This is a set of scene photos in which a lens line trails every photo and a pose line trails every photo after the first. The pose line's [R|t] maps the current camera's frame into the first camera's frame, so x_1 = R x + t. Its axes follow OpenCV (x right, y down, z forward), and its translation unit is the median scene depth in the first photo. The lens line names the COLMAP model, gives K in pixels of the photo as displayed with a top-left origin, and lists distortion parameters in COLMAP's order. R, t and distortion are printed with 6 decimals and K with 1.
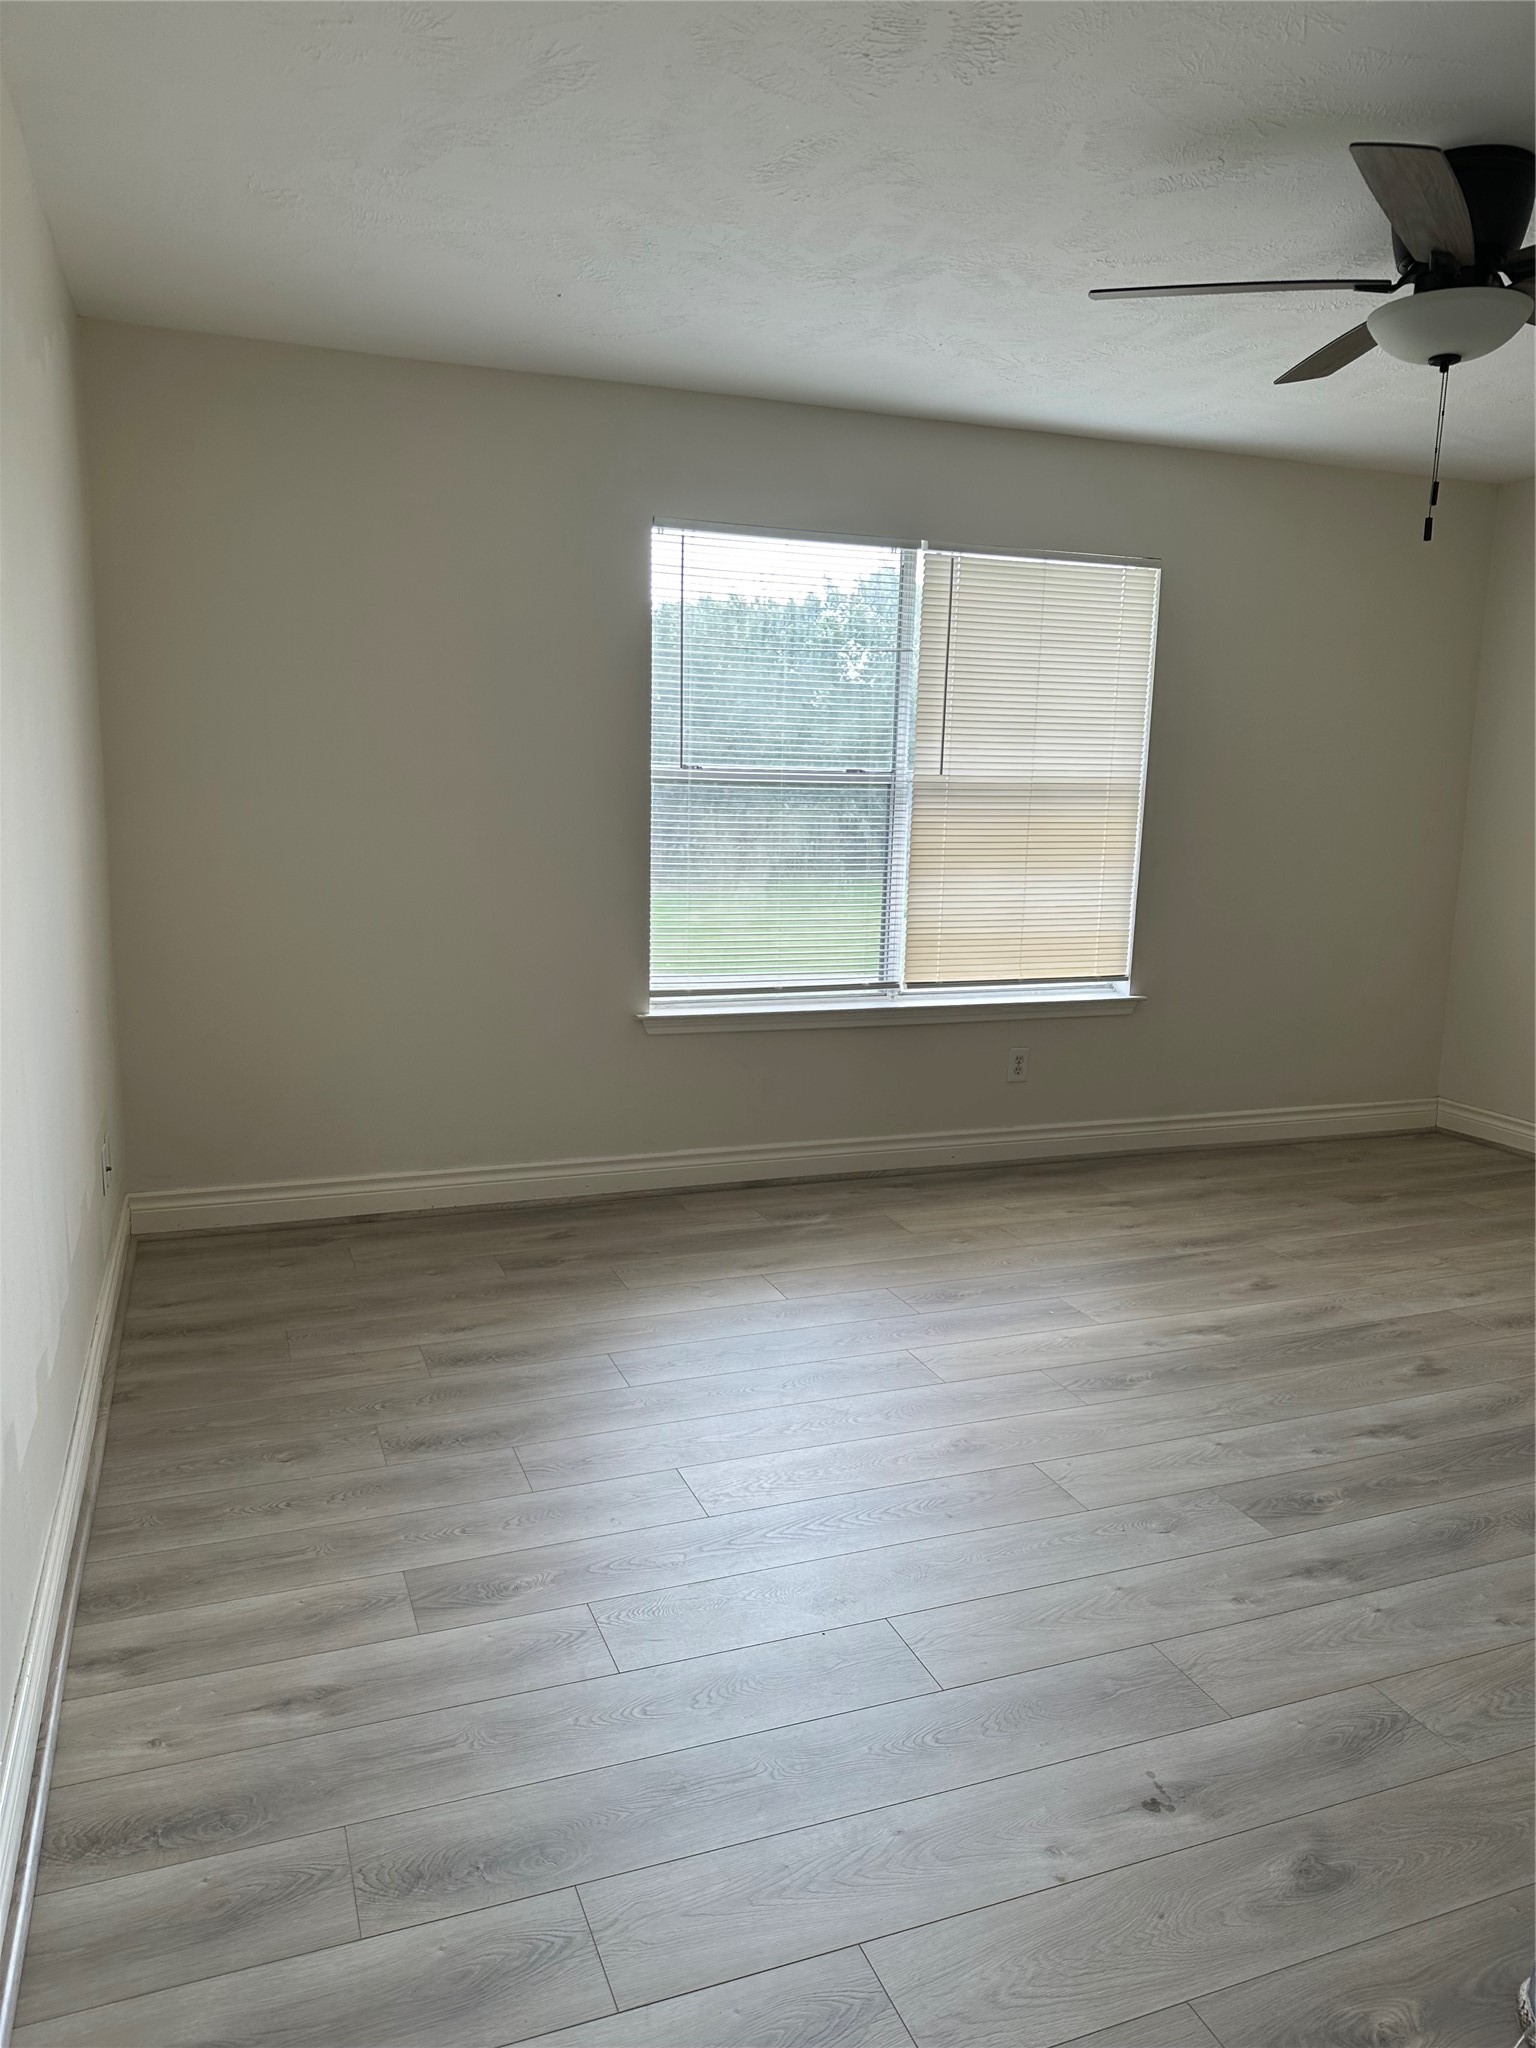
lens RADIAL K [[1442.5, 0, 768.0], [0, 1442.5, 1024.0], [0, 0, 1]] dist [0.045178, -0.001355]
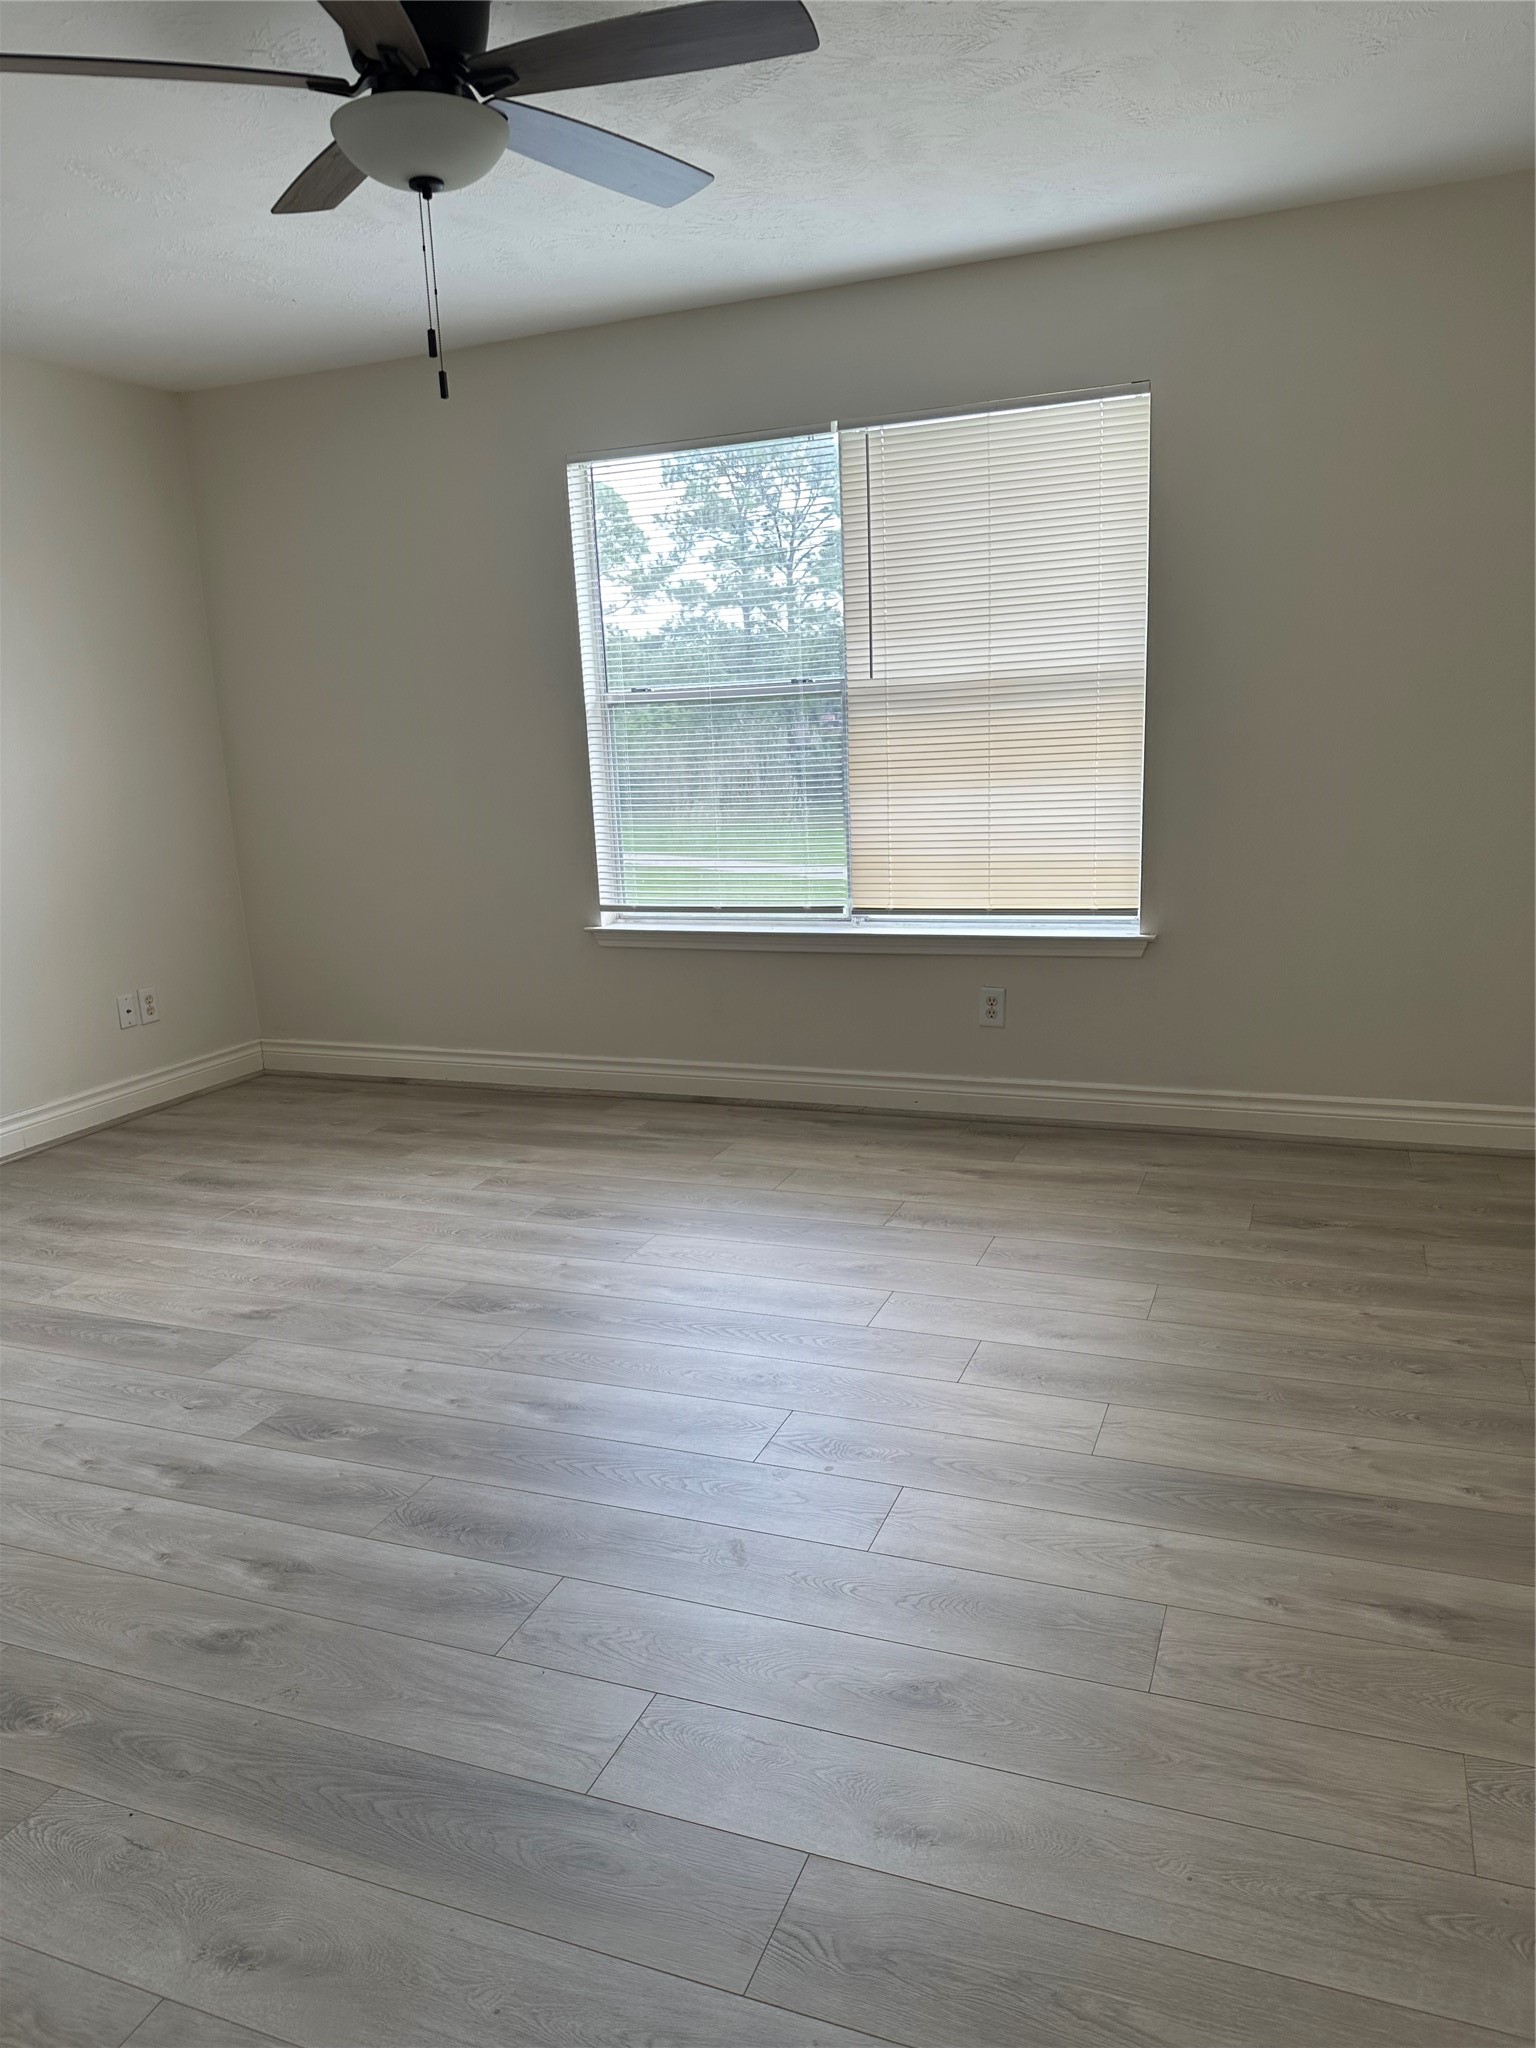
lens RADIAL K [[1424.6, 0, 771.5], [0, 1424.6, 1049.2], [0, 0, 1]] dist [0.003521, 0.000447]
pose [[0.733999, 0.100694, -0.671644, 0.705150], [-0.054772, 0.994503, 0.089241, -0.017321], [0.676938, -0.028716, 0.735480, 0.293981]]
